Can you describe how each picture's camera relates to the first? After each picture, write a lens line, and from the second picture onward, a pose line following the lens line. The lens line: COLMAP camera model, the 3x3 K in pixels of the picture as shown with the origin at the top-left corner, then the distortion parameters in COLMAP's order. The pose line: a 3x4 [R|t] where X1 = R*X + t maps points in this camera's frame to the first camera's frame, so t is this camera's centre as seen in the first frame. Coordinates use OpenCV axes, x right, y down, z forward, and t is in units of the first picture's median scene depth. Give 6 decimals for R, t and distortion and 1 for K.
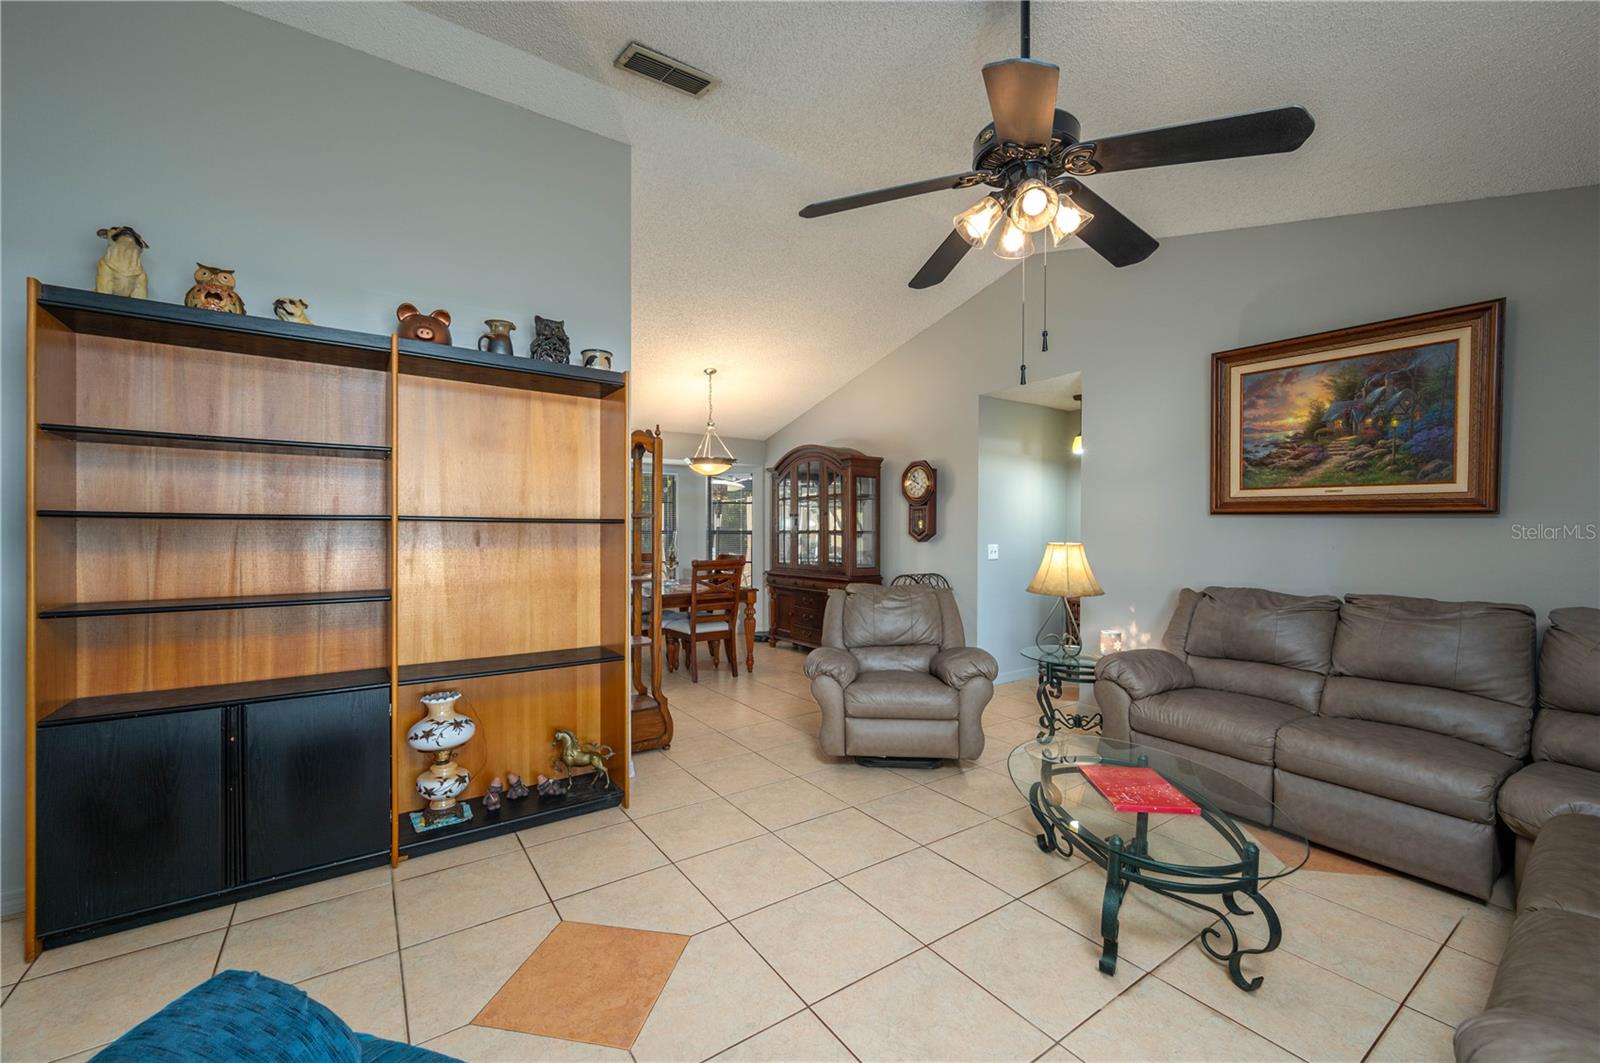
lens RADIAL K [[648.1, 0, 794.9], [0, 648.1, 528.1], [0, 0, 1]] dist [-0.001304, 0.000060]
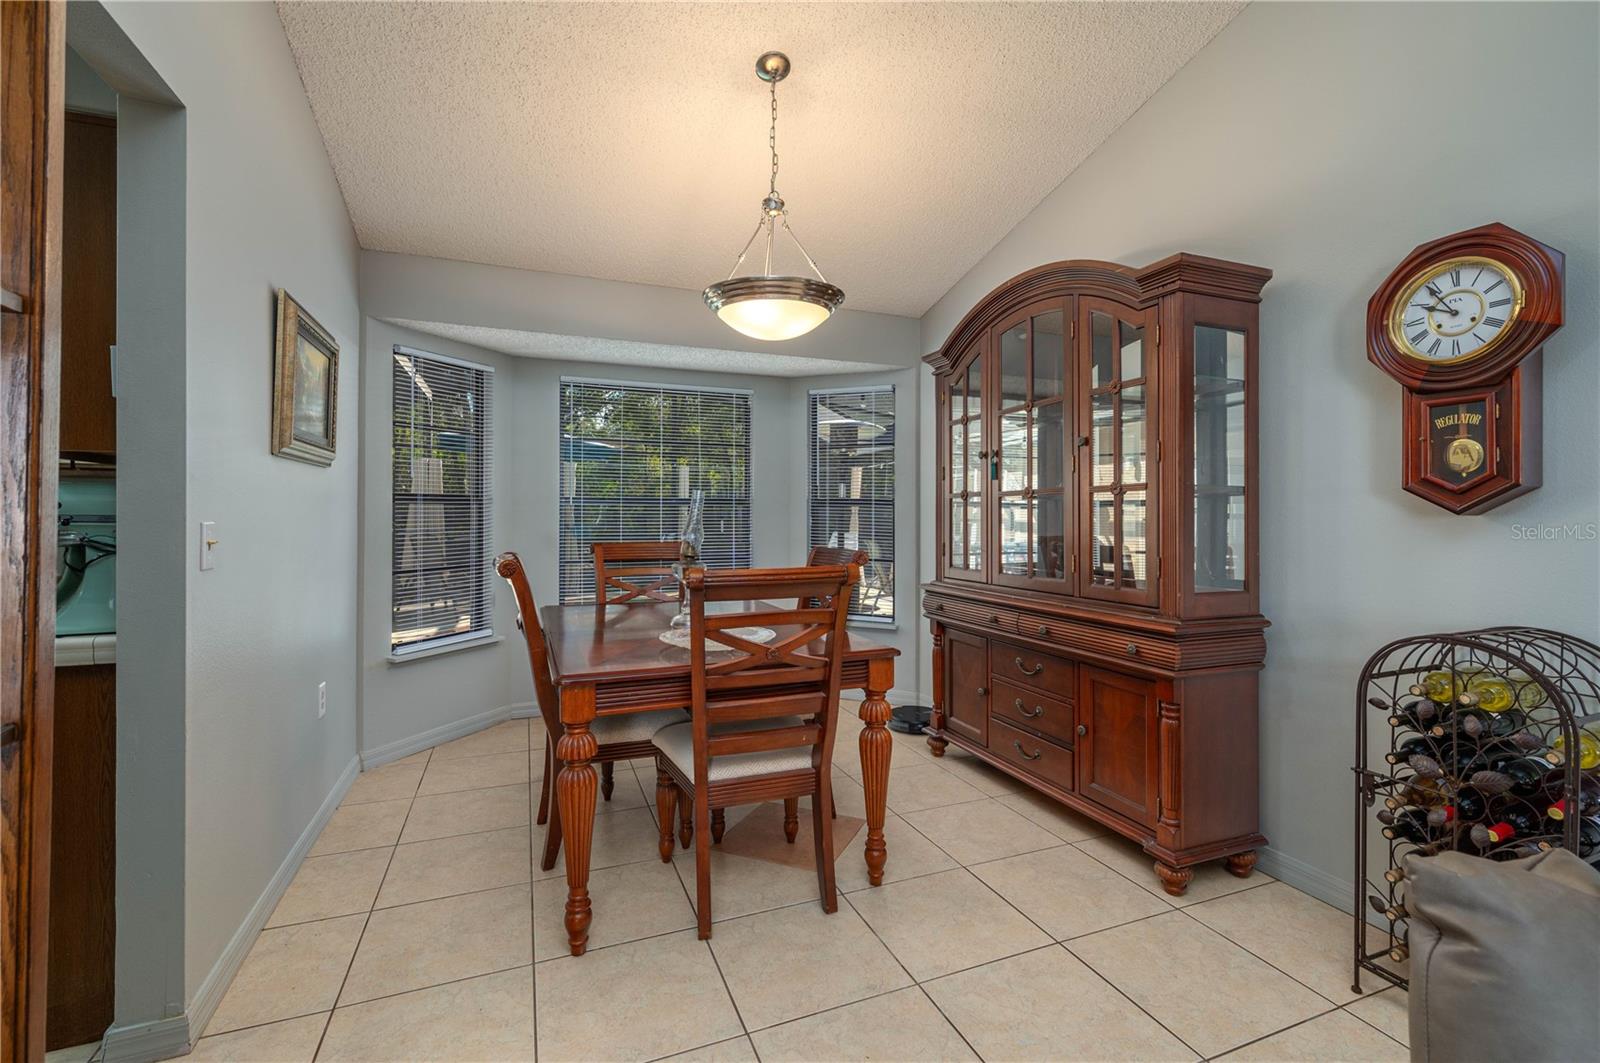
lens RADIAL K [[711.0, 0, 800.0], [0, 711.0, 531.5], [0, 0, 1]] dist [-0.002119, -0.000297]
pose [[0.976568, 0.005359, -0.215141, -0.024034], [0.000863, 0.999584, 0.028817, 0.016973], [0.215206, -0.028327, 0.976158, 0.553953]]
